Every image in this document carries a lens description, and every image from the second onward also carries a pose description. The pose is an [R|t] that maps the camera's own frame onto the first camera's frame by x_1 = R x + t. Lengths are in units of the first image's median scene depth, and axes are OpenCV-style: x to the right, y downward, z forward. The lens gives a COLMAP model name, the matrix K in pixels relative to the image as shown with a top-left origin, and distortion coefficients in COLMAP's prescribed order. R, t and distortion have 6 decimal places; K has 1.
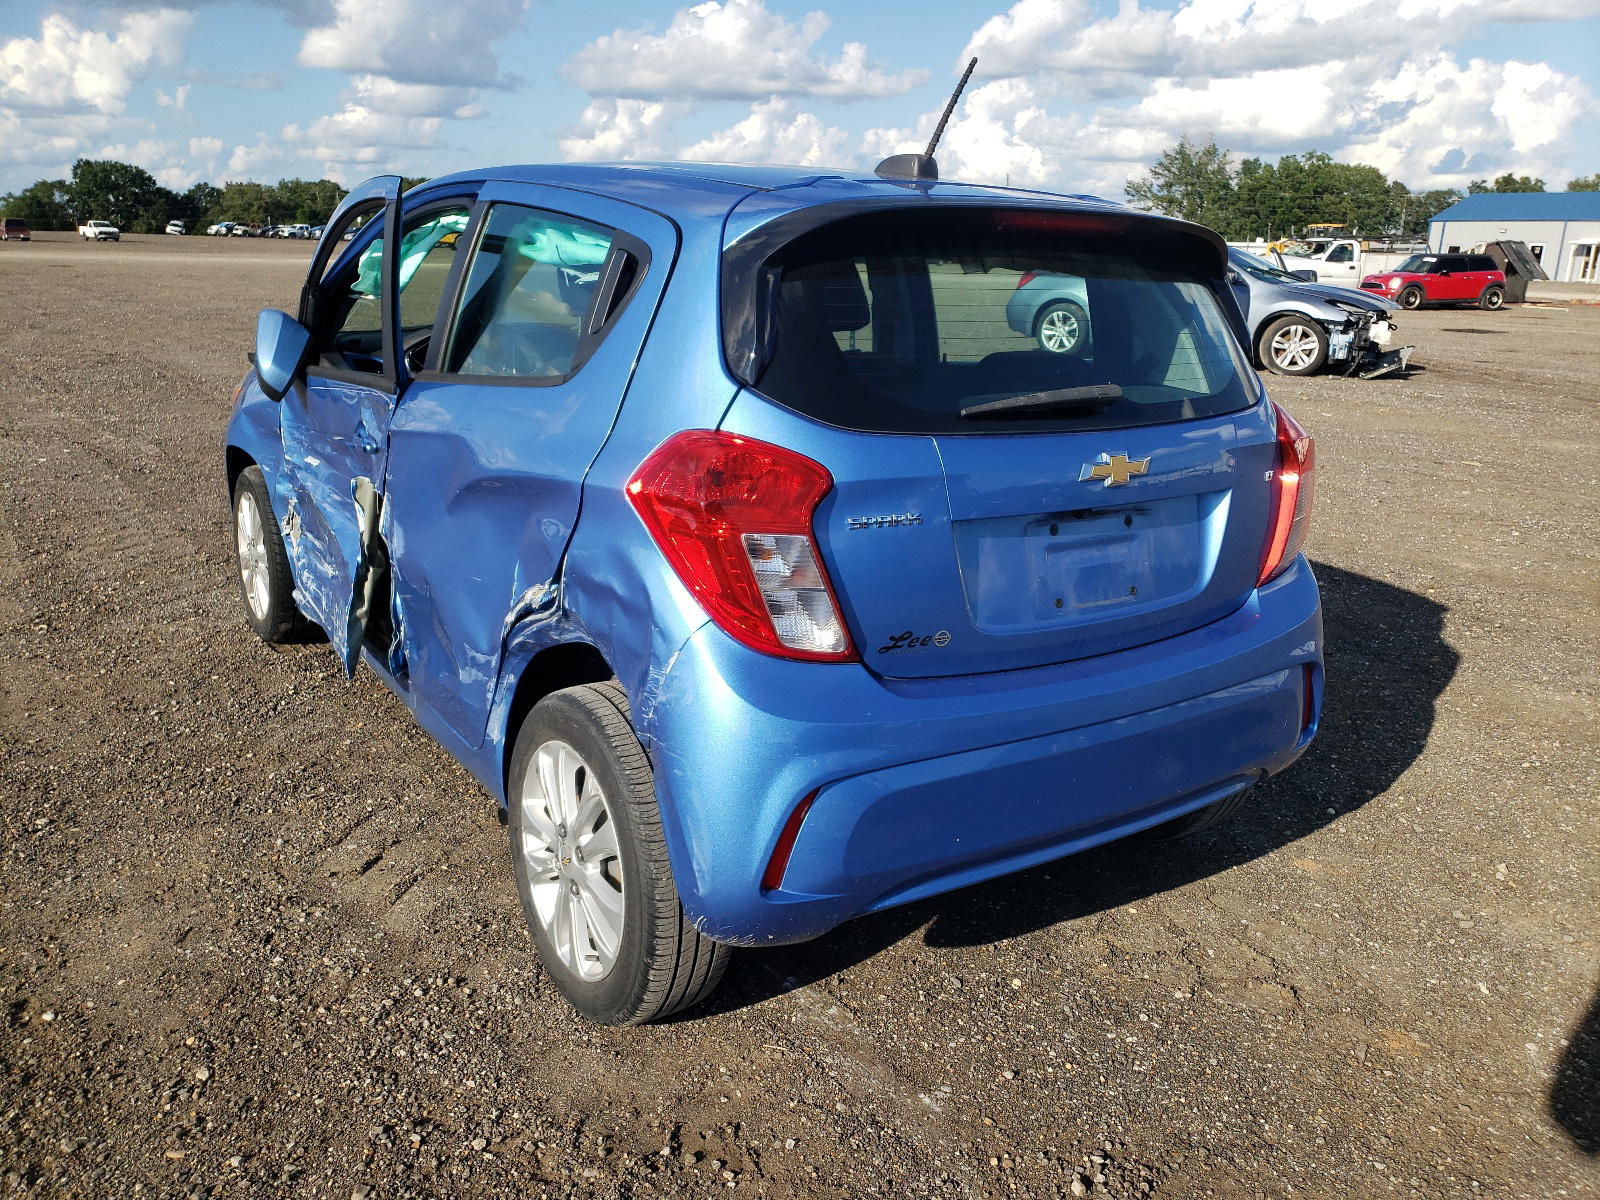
lens RADIAL K [[1219.1, 0, 796.5], [0, 1219.1, 601.7], [0, 0, 1]] dist [0.005193, -0.004231]
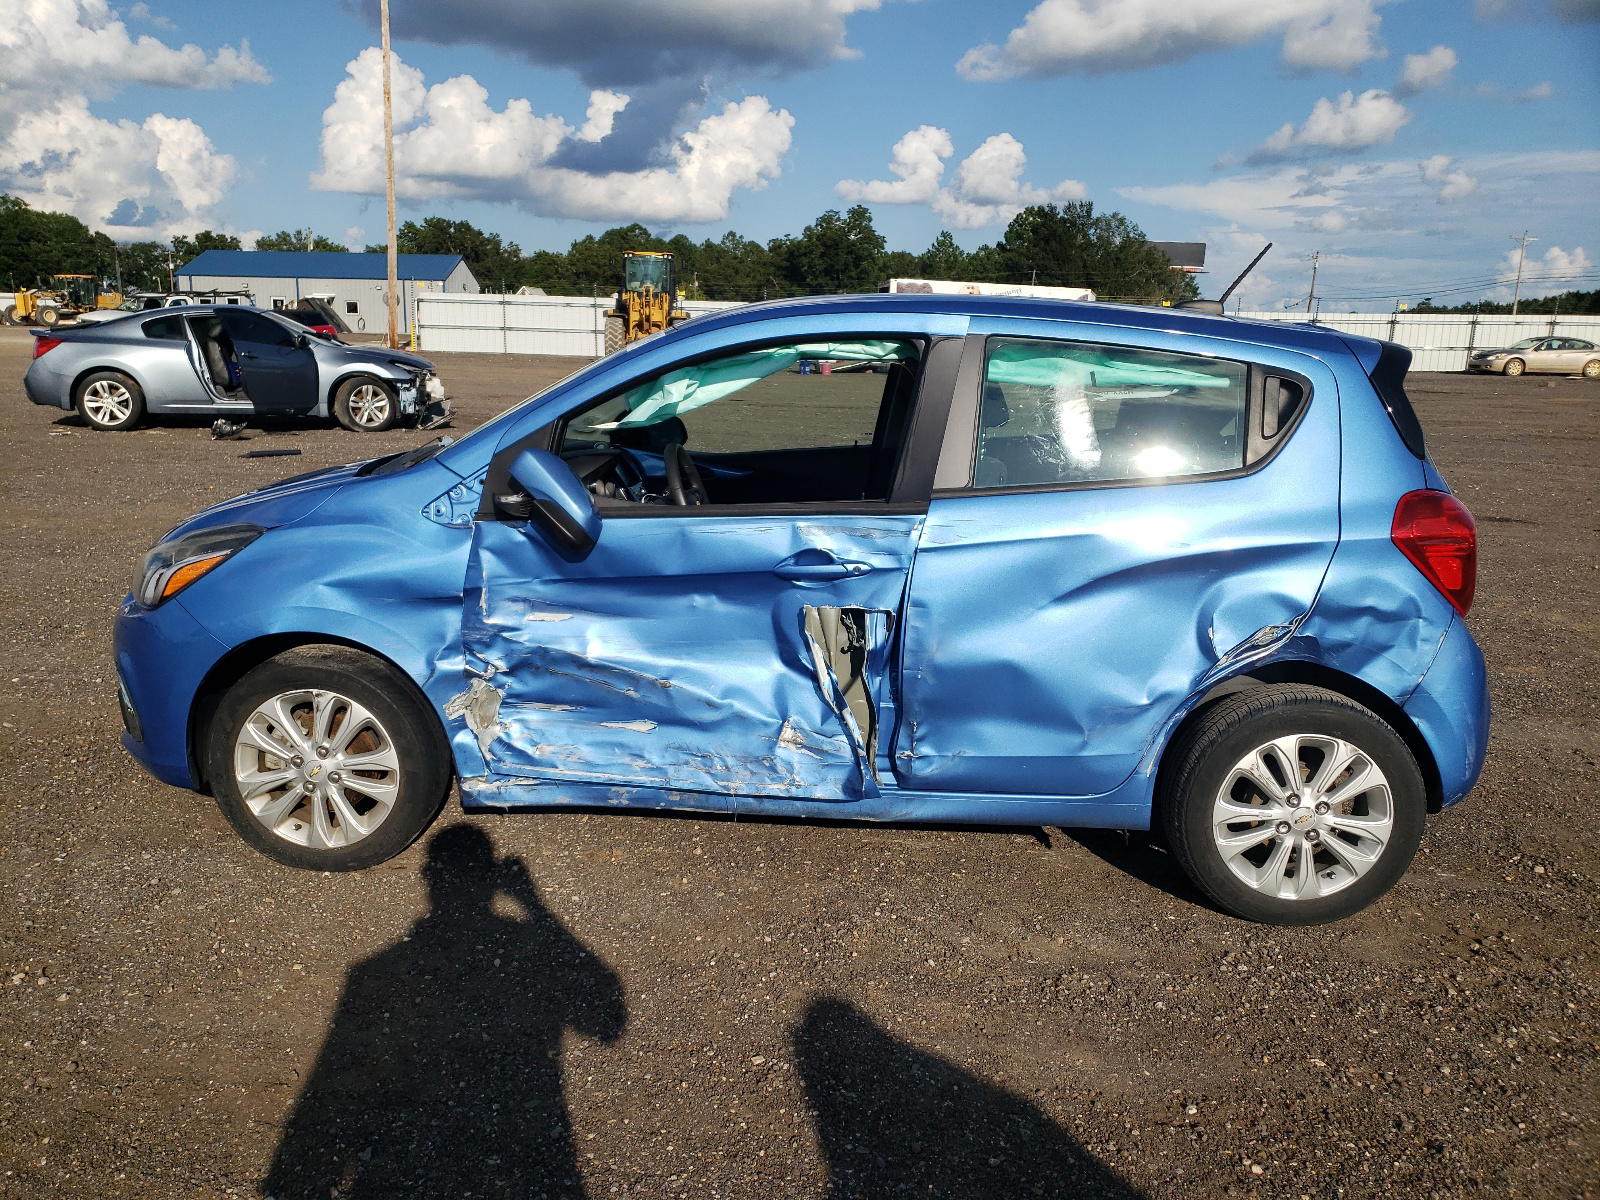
lens RADIAL K [[1219.1, 0, 796.7], [0, 1219.1, 610.0], [0, 0, 1]] dist [0.005193, -0.004231]
pose [[0.578176, -0.190087, 0.793460, -0.226671], [0.215732, 0.973489, 0.076017, -0.034851], [-0.786875, 0.127224, 0.603856, 0.091754]]
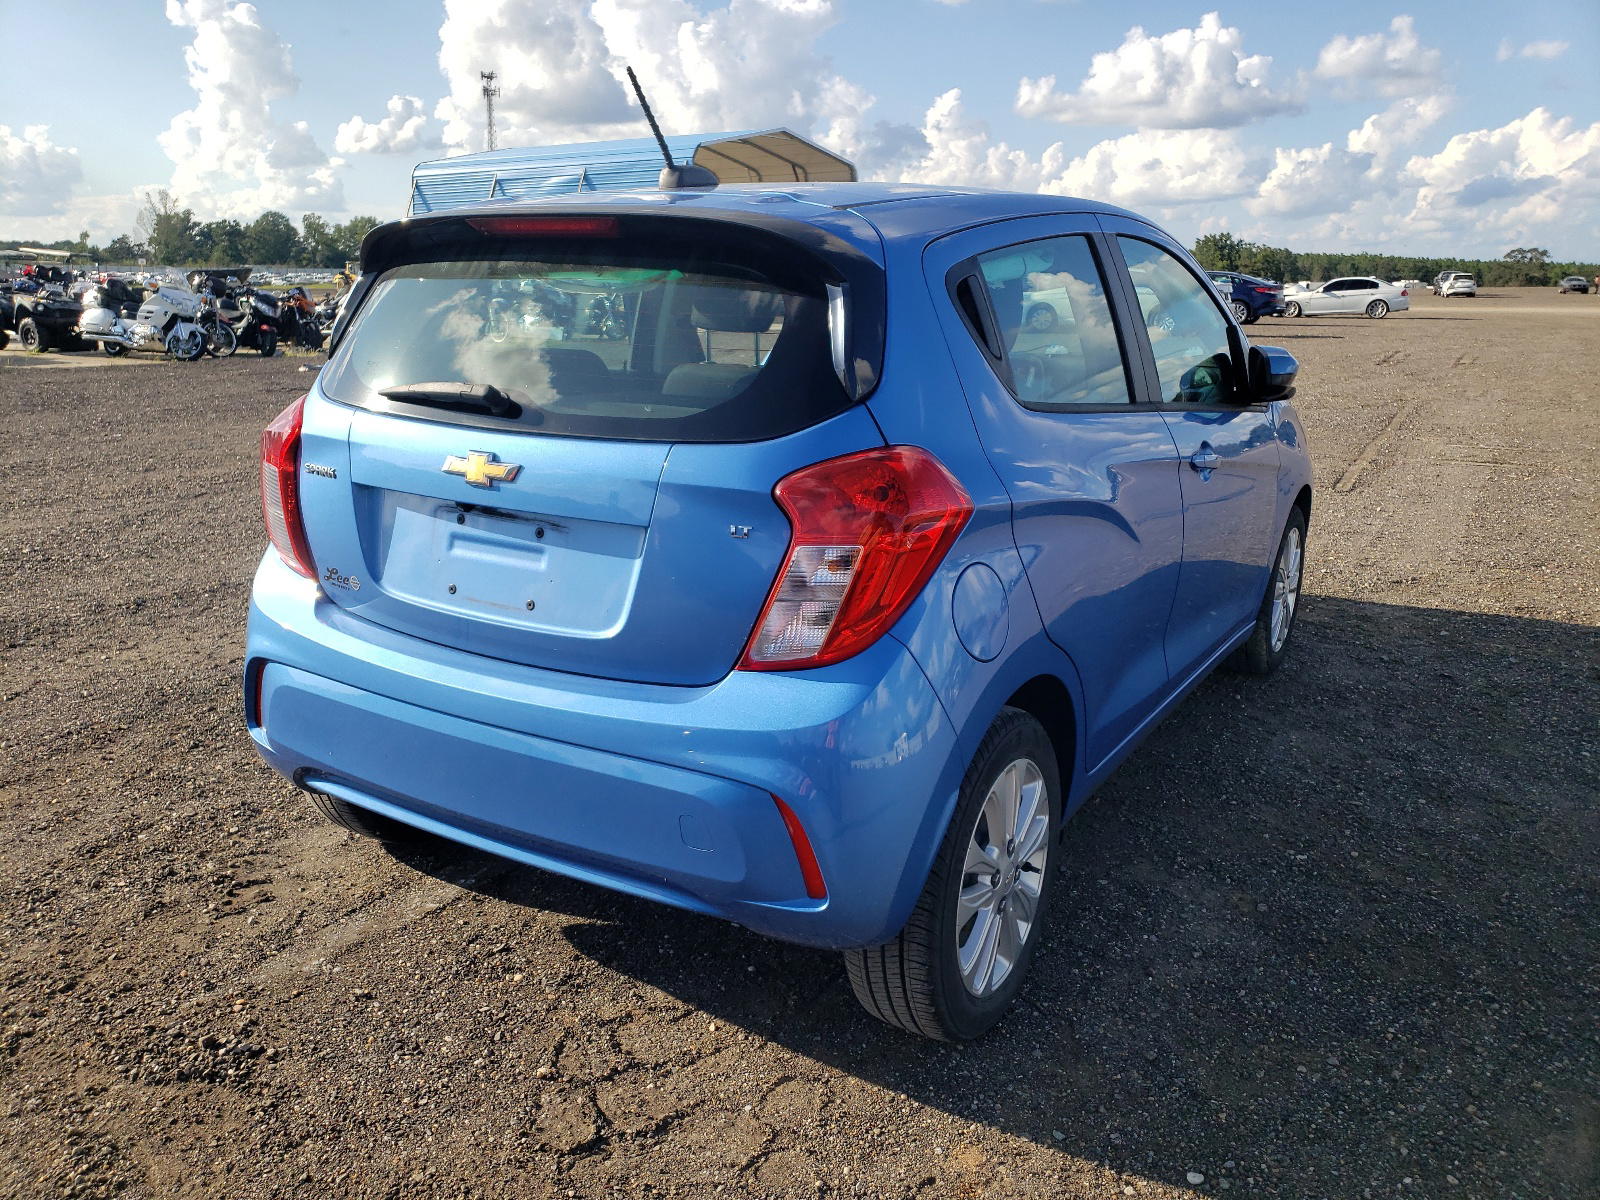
lens RADIAL K [[1219.1, 0, 799.0], [0, 1219.1, 594.6], [0, 0, 1]] dist [0.005193, -0.004231]
pose [[0.440009, 0.208356, -0.873487, 1.241289], [-0.254784, 0.961703, 0.101054, -0.172932], [0.861091, 0.178086, 0.476244, 0.751580]]
